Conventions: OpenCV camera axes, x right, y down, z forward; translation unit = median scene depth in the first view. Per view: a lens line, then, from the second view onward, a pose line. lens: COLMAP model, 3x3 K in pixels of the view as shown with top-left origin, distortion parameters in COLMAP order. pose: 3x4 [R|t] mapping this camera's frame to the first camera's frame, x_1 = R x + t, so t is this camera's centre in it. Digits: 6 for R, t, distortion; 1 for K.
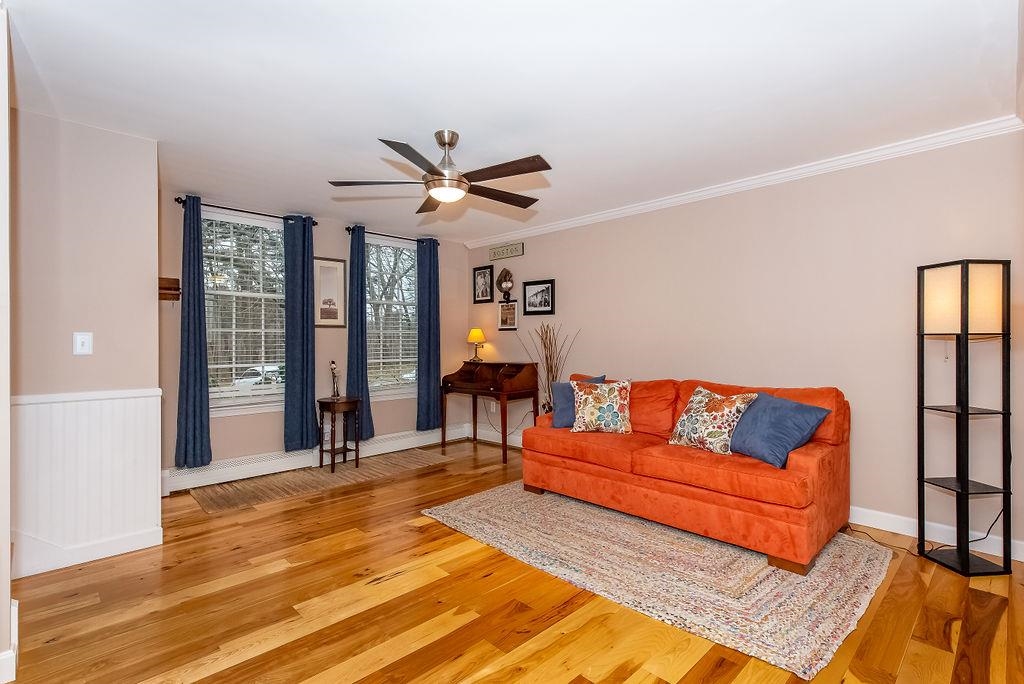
lens RADIAL K [[487.5, 0, 528.9], [0, 487.5, 337.5], [0, 0, 1]] dist [0.000065, -0.000547]
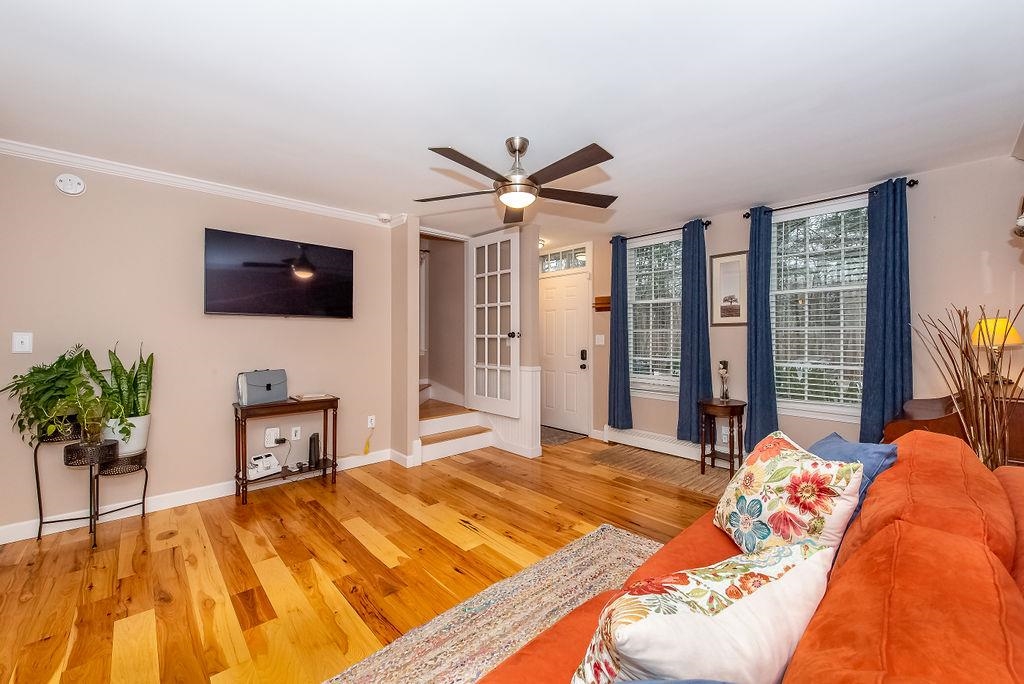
lens RADIAL K [[403.7, 0, 504.7], [0, 403.7, 336.5], [0, 0, 1]] dist [0.001120, -0.003273]
pose [[-0.046504, 0.008858, -0.998879, 0.506576], [0.005454, 0.999948, 0.008613, -0.010990], [0.998903, -0.005047, -0.046550, 0.757213]]
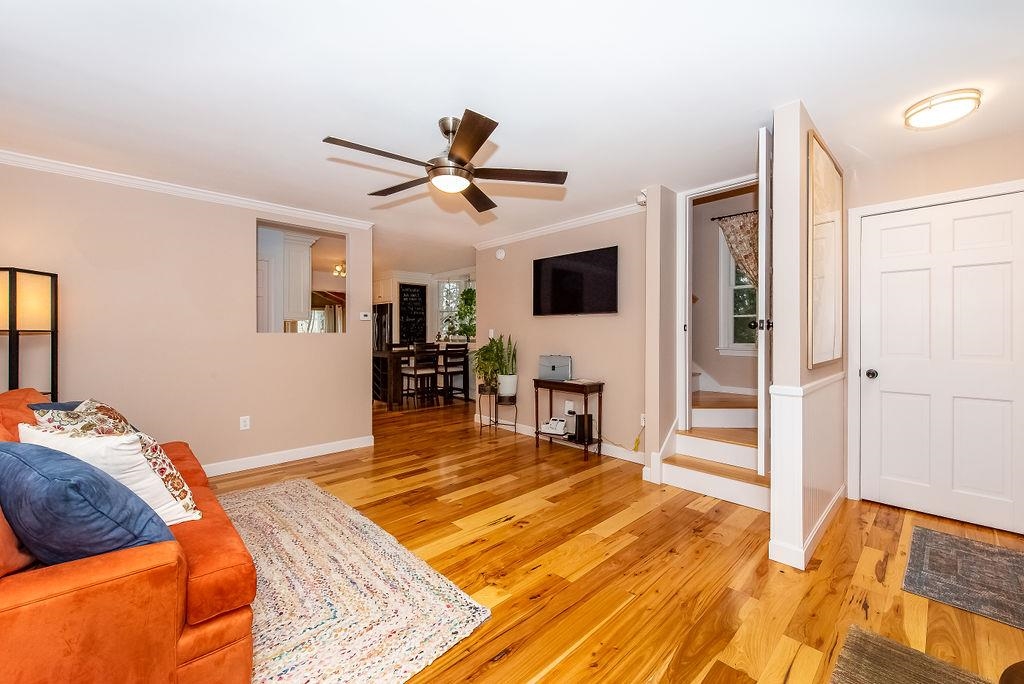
lens RADIAL K [[408.6, 0, 535.4], [0, 408.6, 338.2], [0, 0, 1]] dist [0.000625, -0.000132]
pose [[-0.999967, 0.004694, -0.006608, -0.246800], [0.004639, 0.999954, 0.008355, 0.005580], [0.006647, 0.008324, -0.999943, 1.359605]]
